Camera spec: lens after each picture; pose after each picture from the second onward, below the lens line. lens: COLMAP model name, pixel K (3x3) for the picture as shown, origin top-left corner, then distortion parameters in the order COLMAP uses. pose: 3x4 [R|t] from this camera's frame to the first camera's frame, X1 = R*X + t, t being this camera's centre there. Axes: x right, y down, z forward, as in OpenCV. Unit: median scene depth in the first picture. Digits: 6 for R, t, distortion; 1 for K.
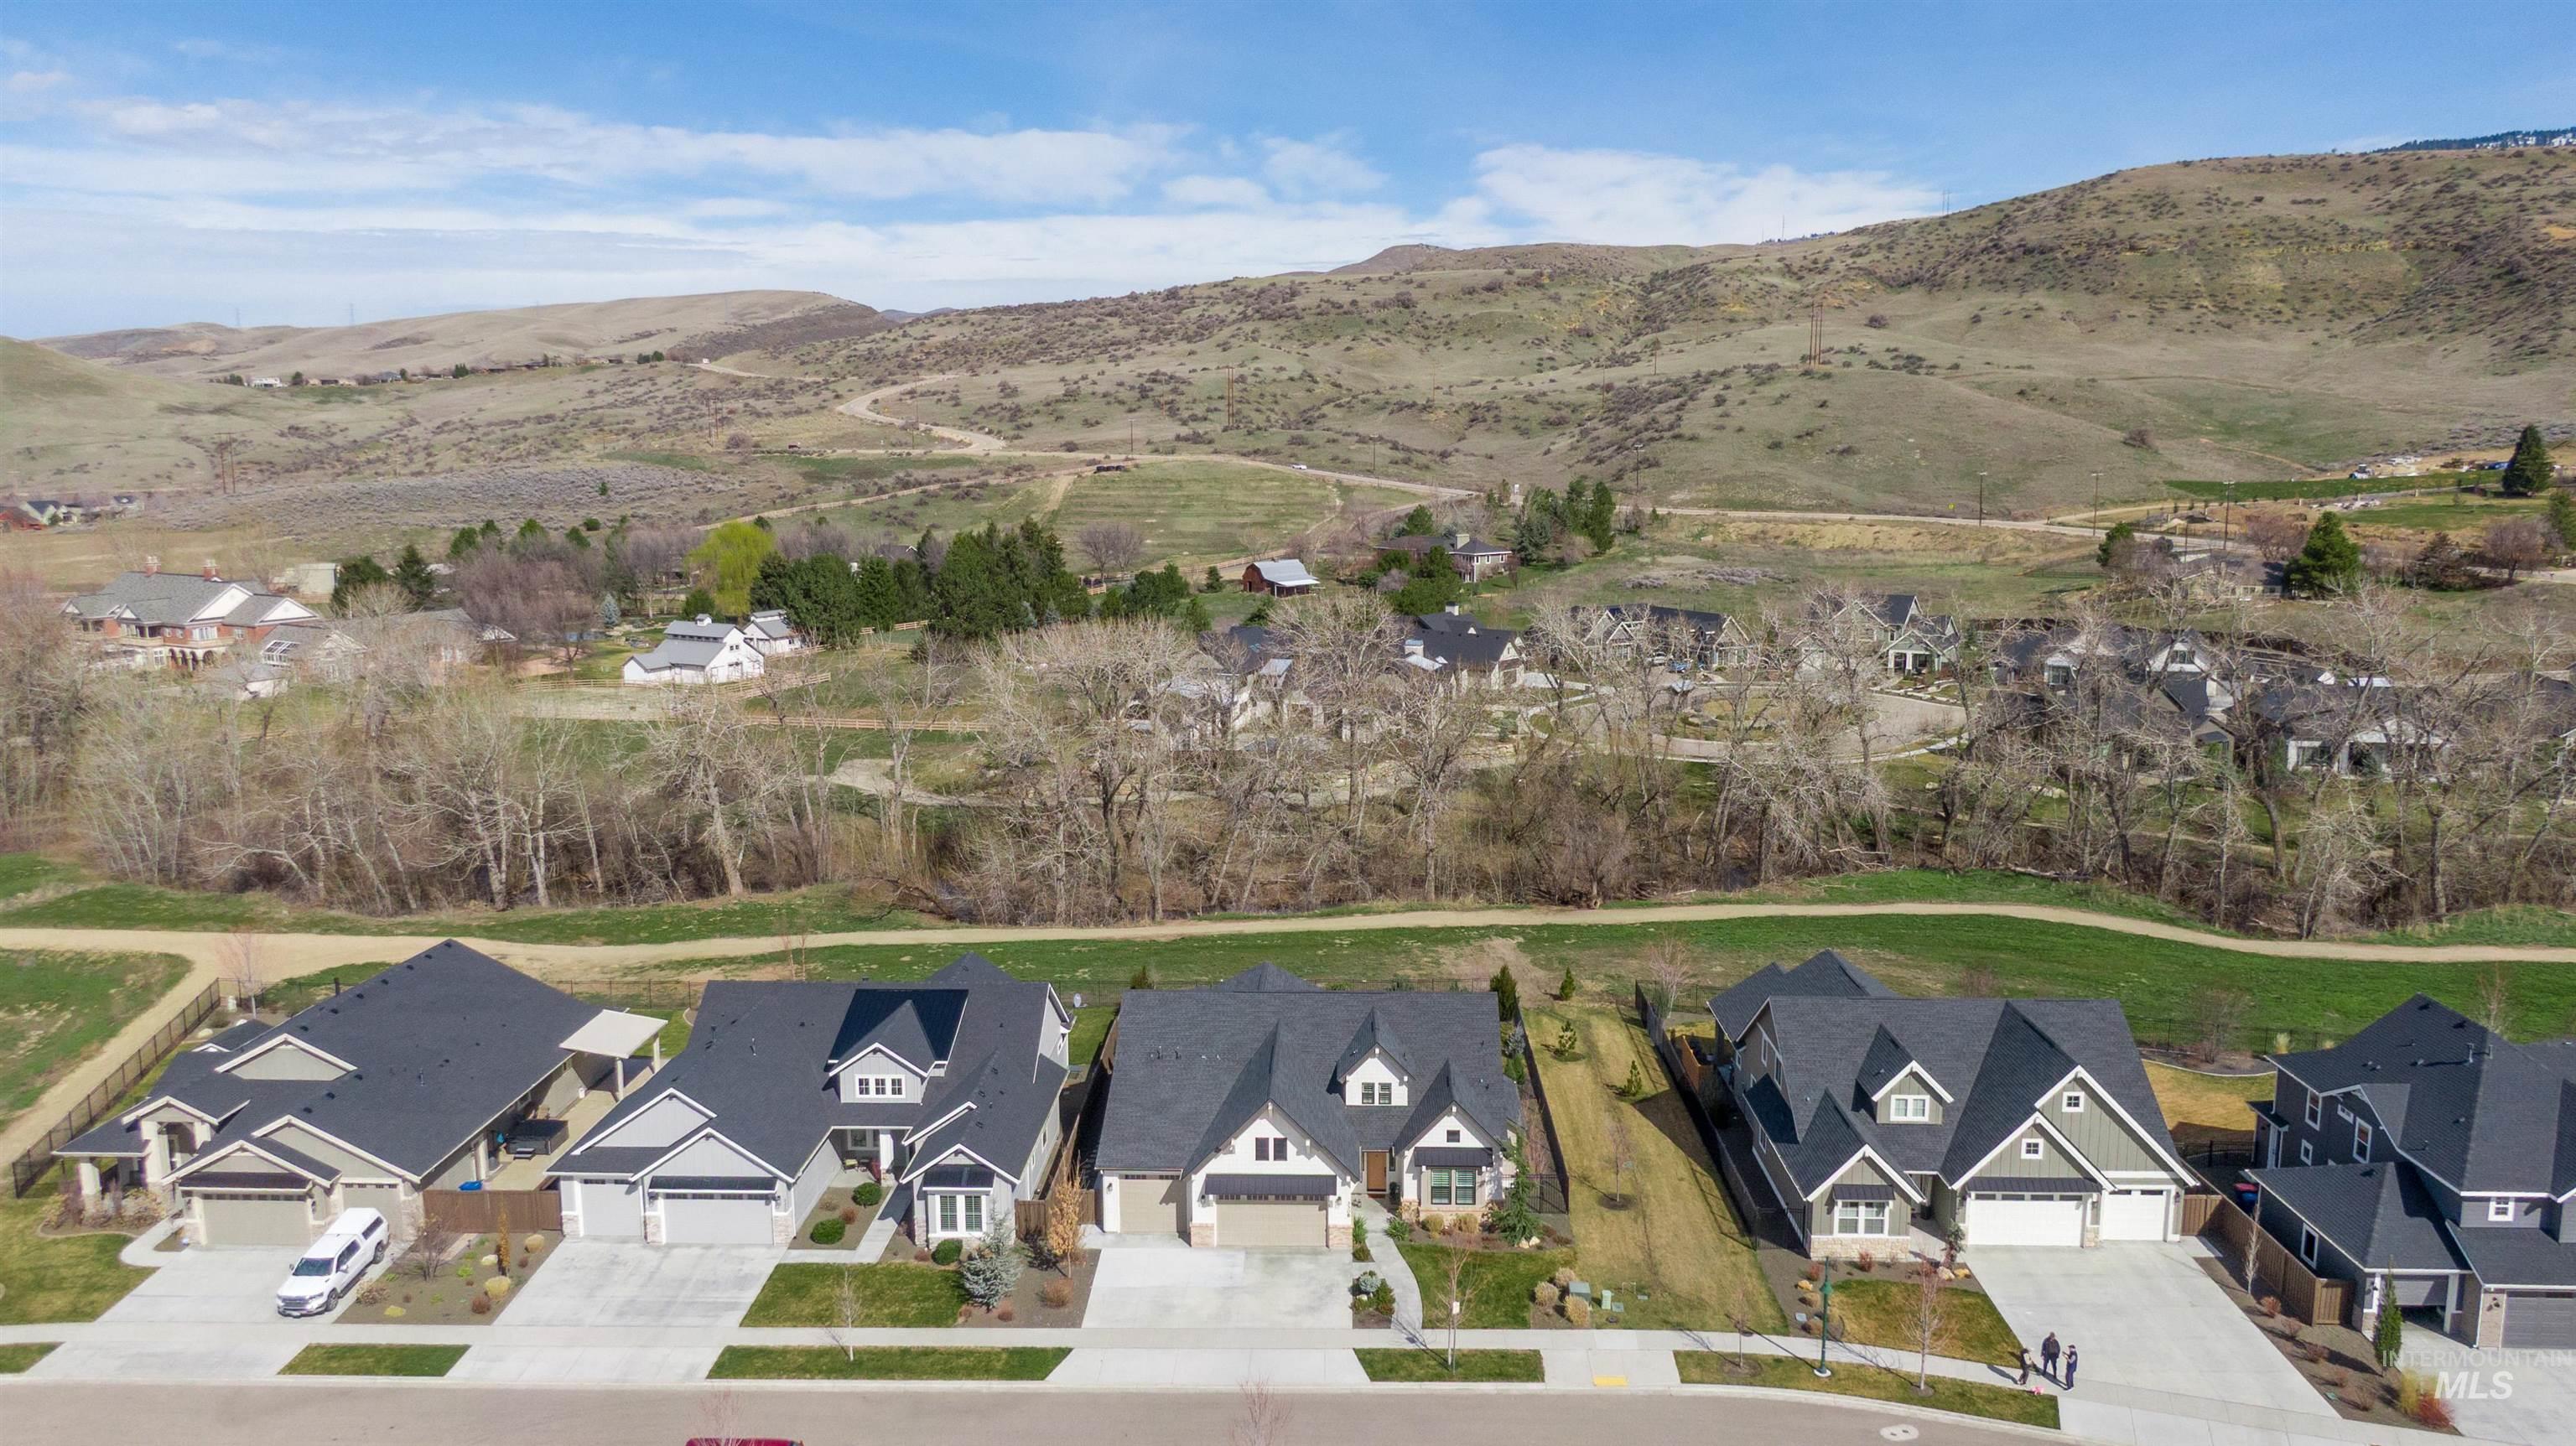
lens RADIAL K [[1825.1, 0, 1288.0], [0, 1825.1, 723.0], [0, 0, 1]] dist [0.039785, -0.057756]
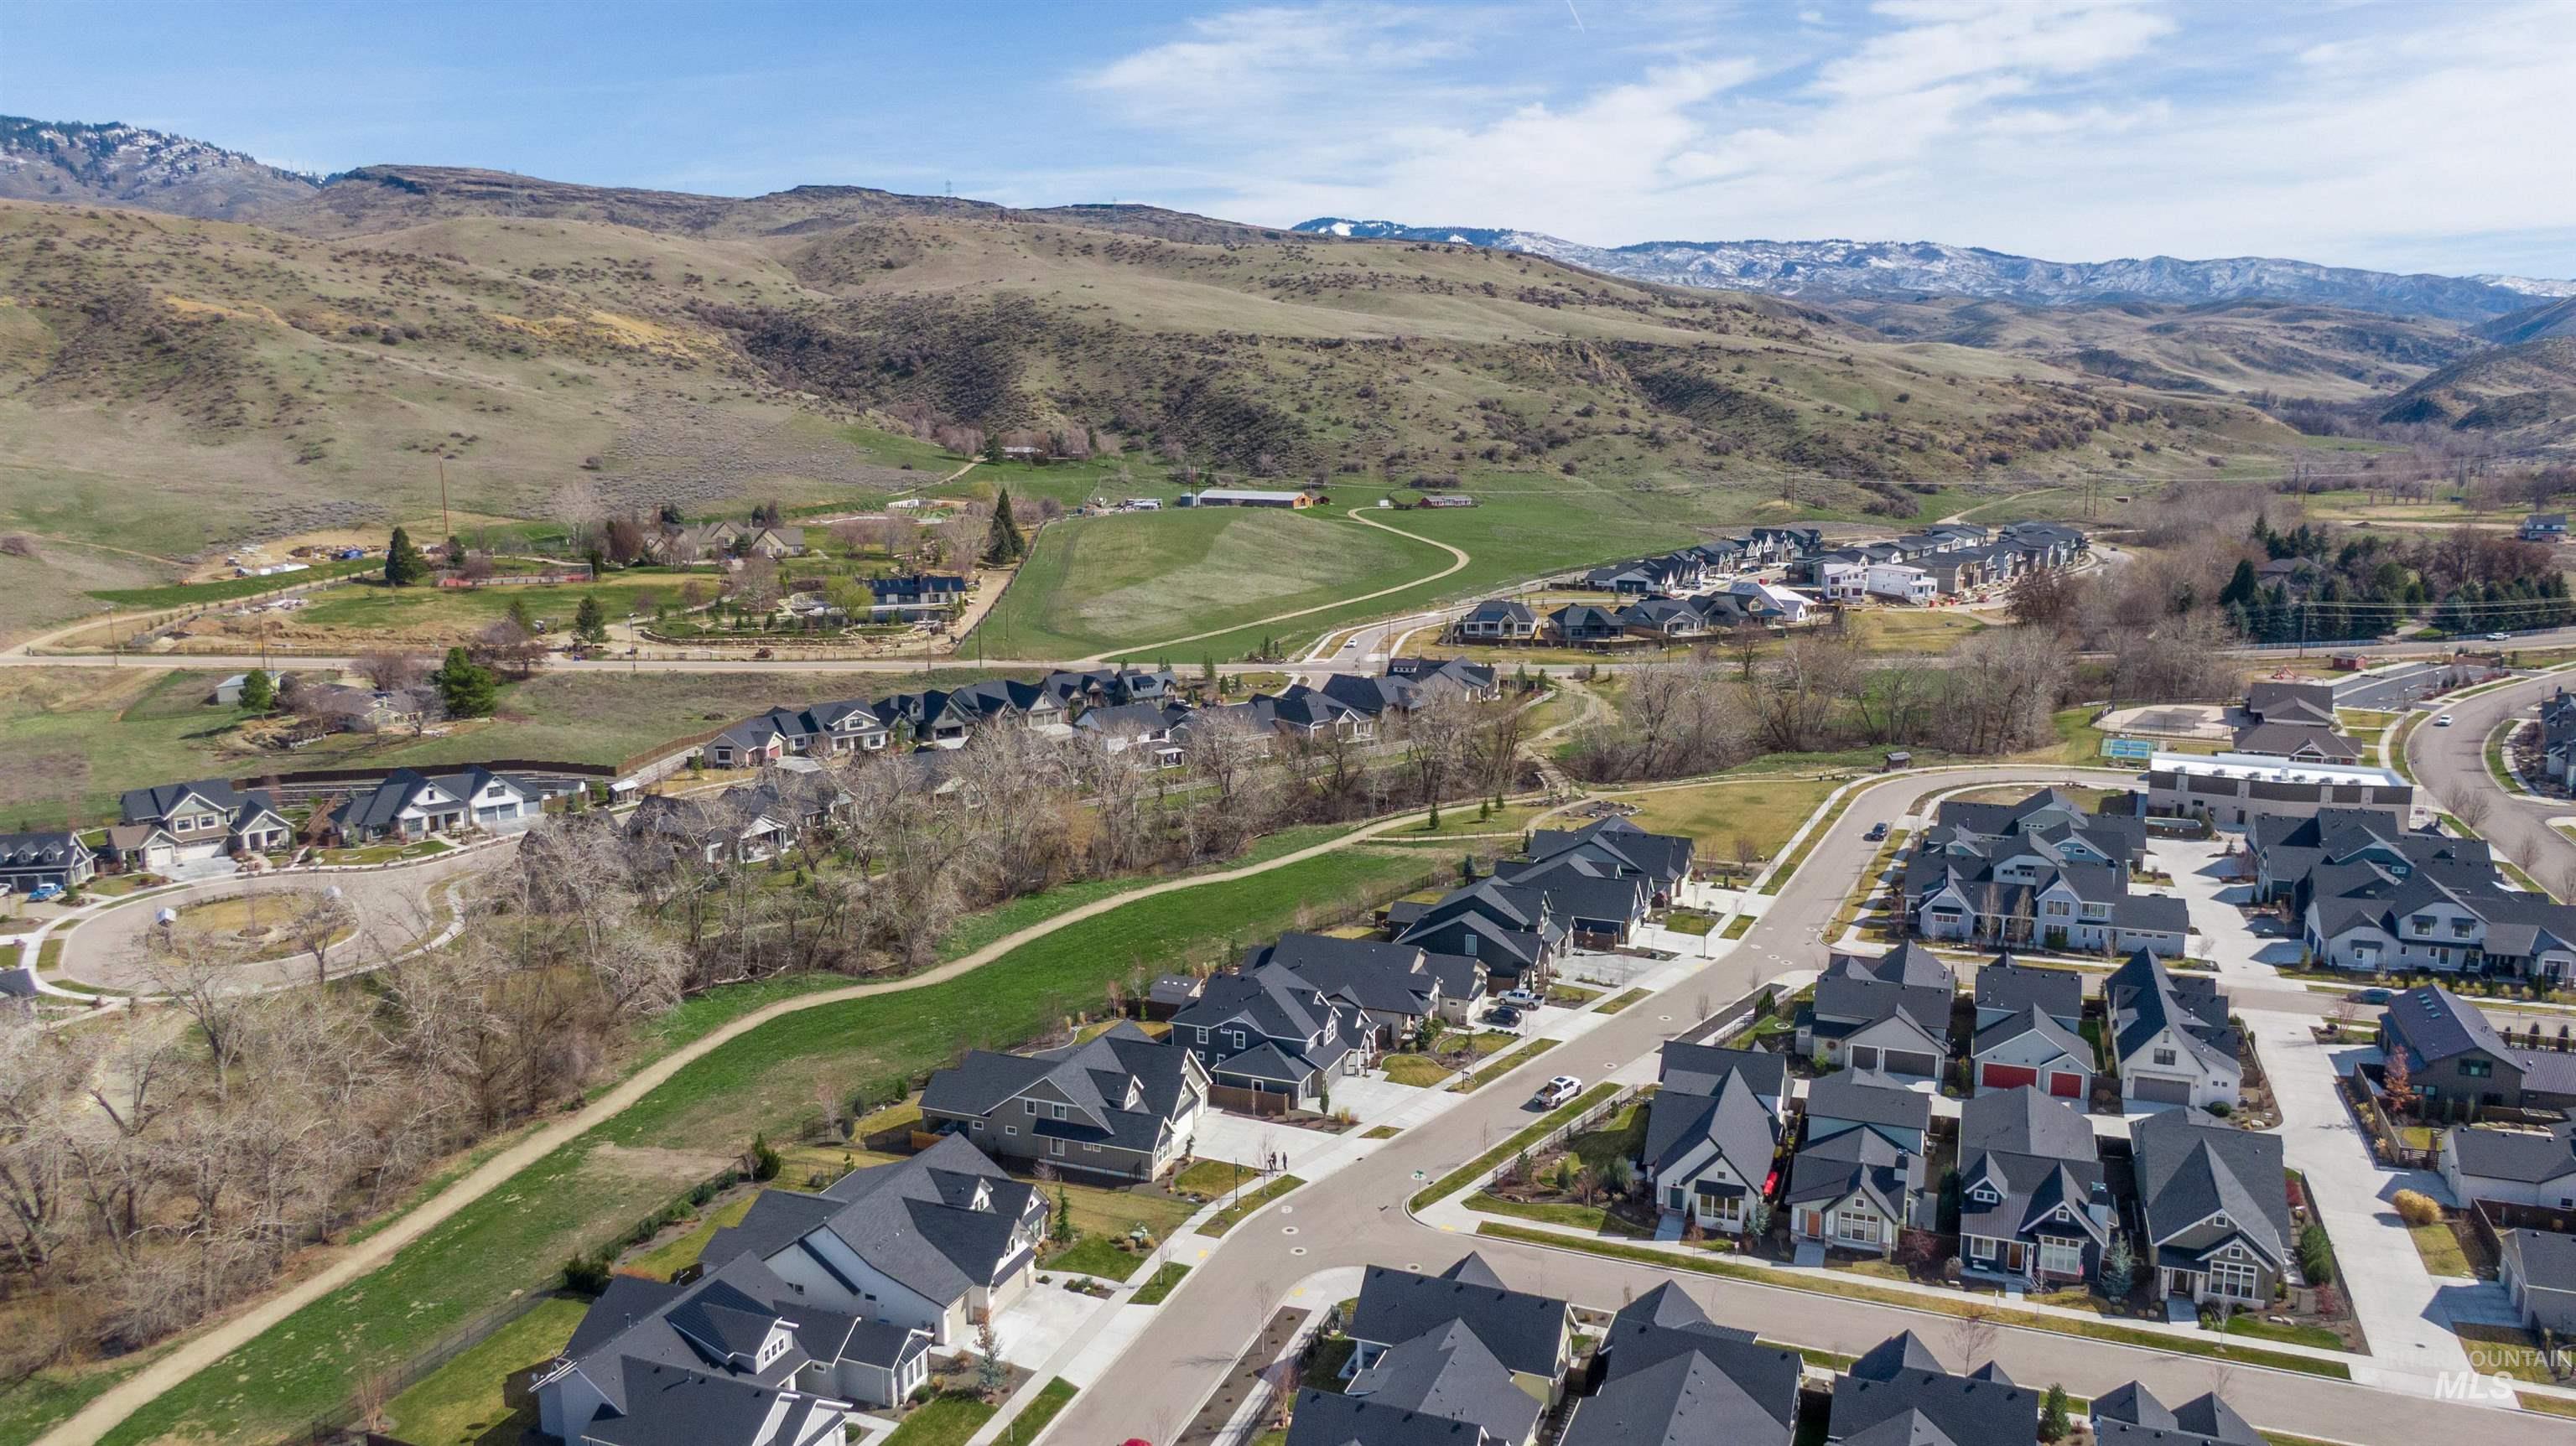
lens RADIAL K [[1825.1, 0, 1288.0], [0, 1825.1, 723.0], [0, 0, 1]] dist [0.039785, -0.057756]
pose [[0.334863, -0.164912, 0.927723, -1.089031], [0.153863, 0.980921, 0.118832, -0.319231], [-0.929620, 0.102950, 0.353848, 0.051156]]
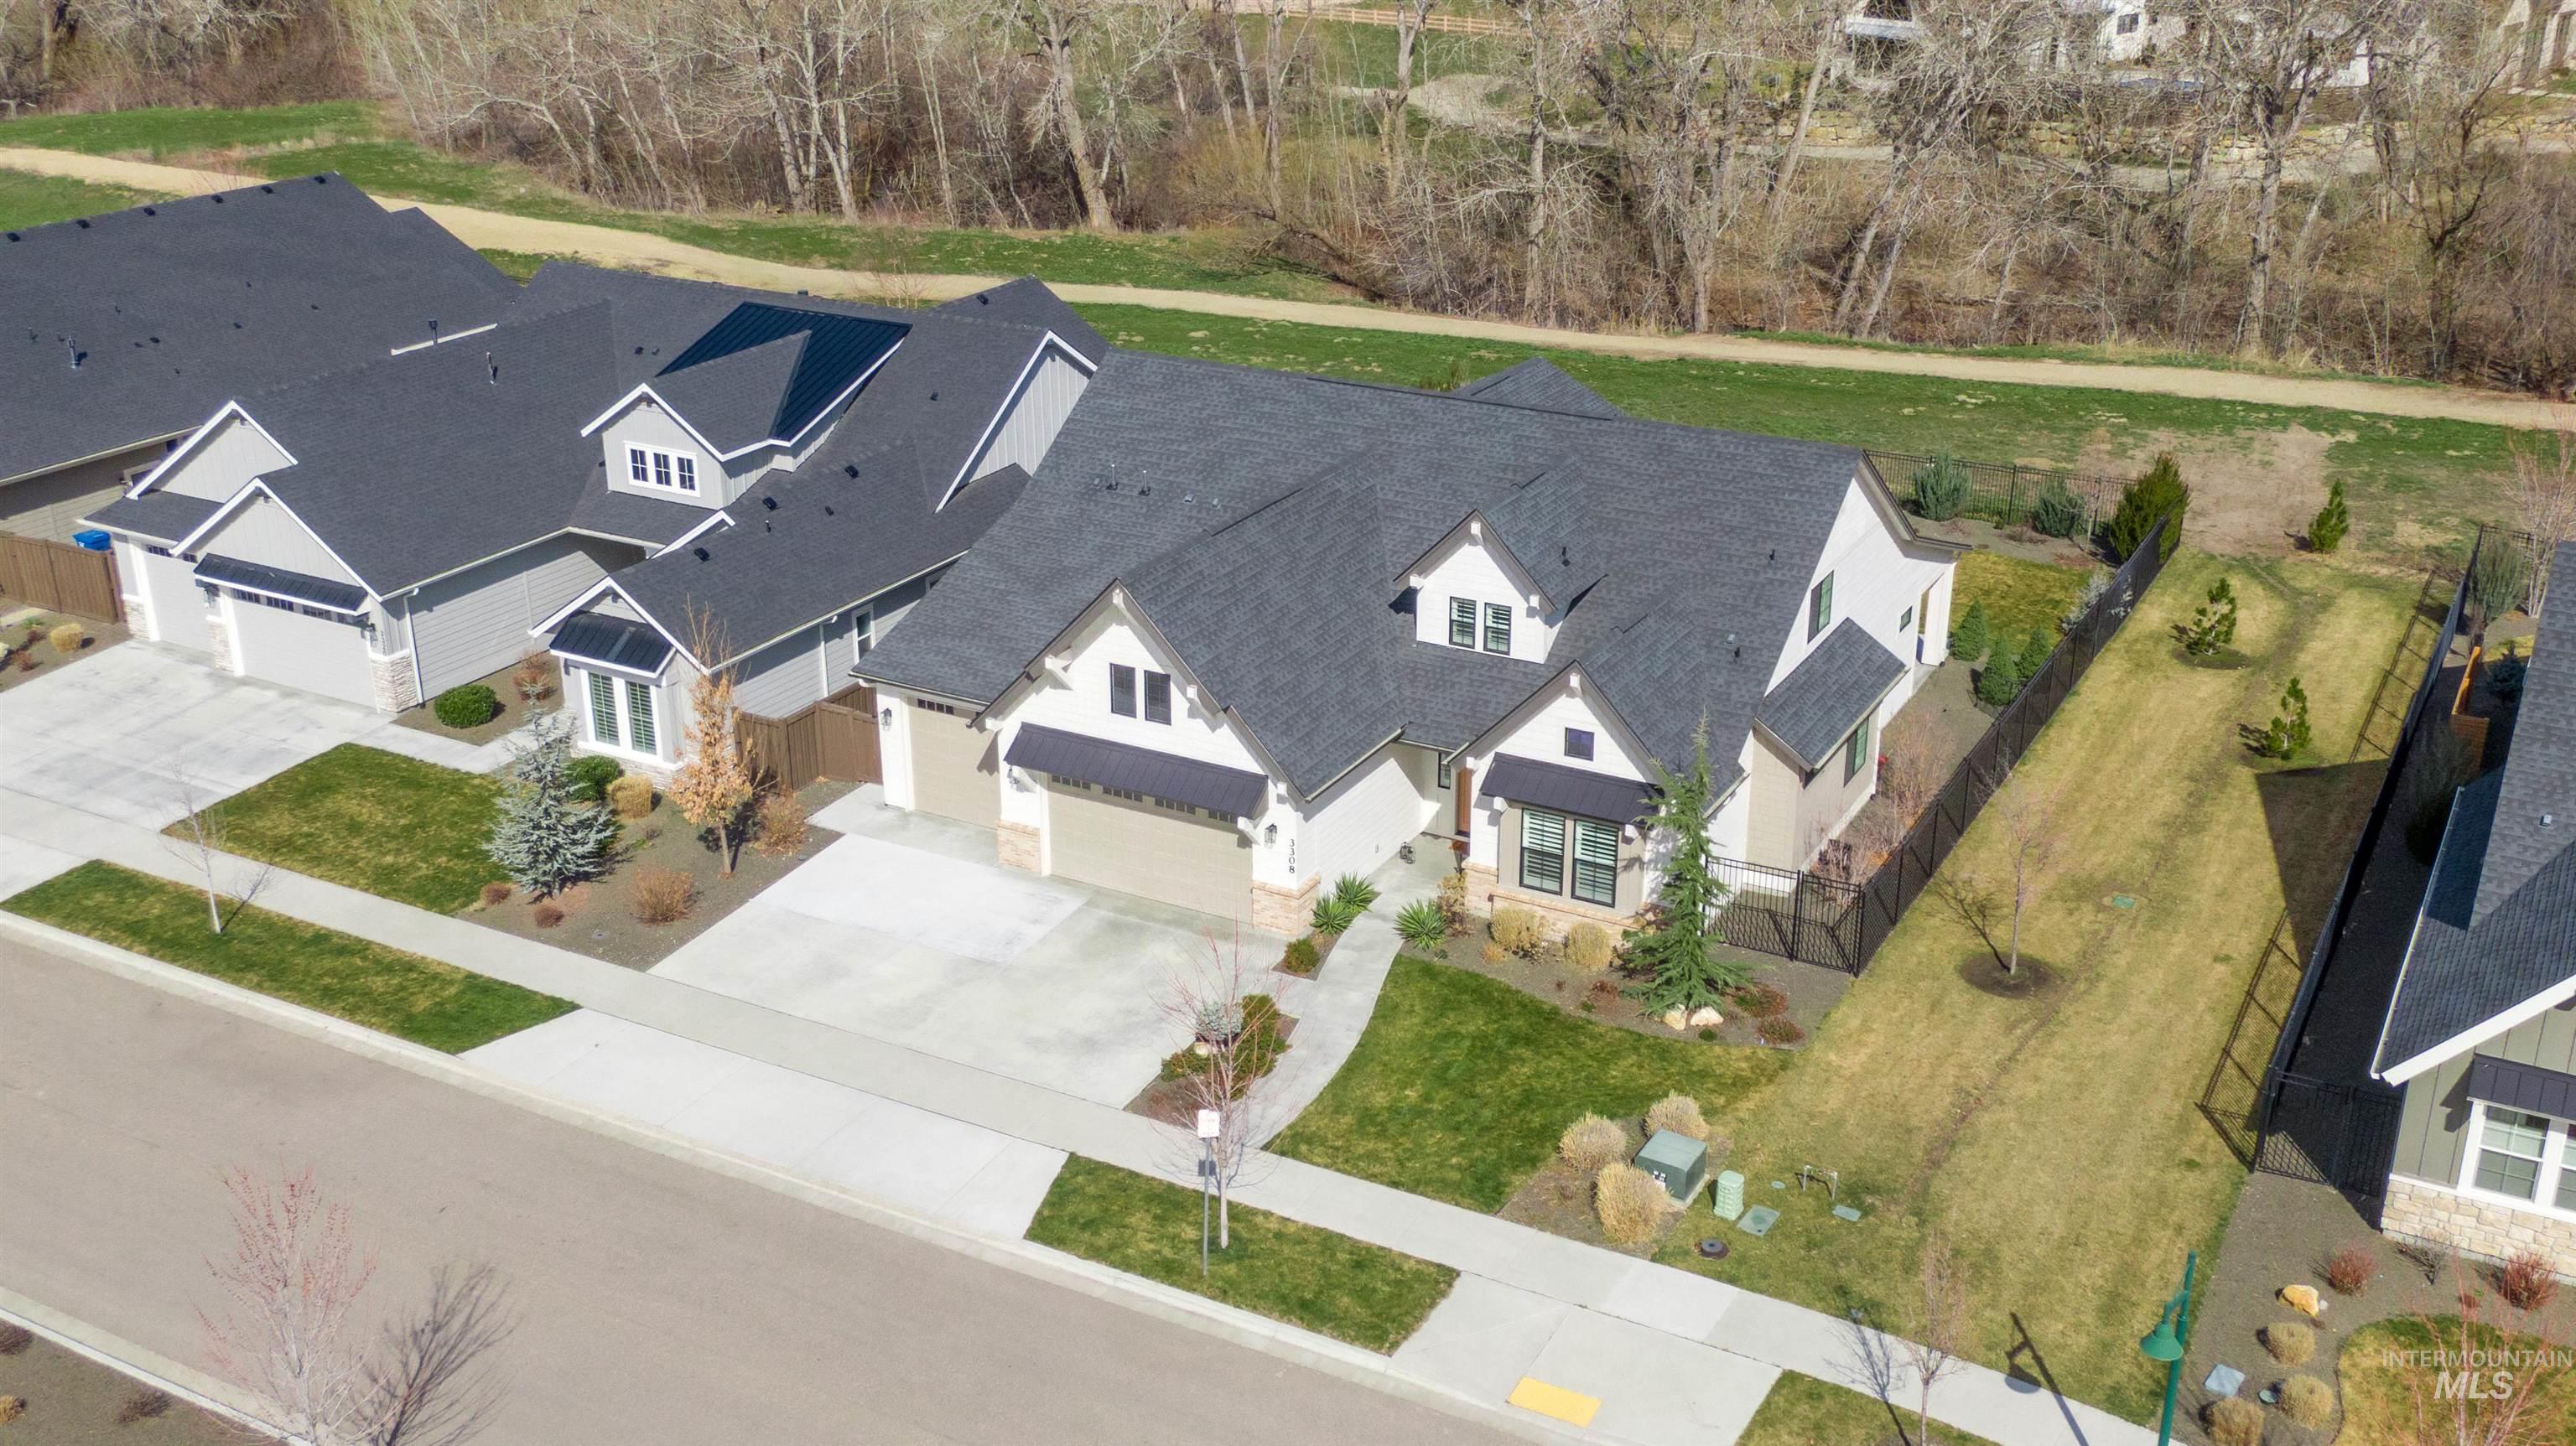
lens RADIAL K [[2488.4, 0, 1288.0], [0, 2488.4, 723.0], [0, 0, 1]] dist [0.027410, -0.004751]
pose [[0.890495, 0.174683, -0.420124, 0.205574], [-0.076274, 0.967611, 0.240649, 0.066789], [0.448554, -0.182252, 0.874976, 0.354417]]
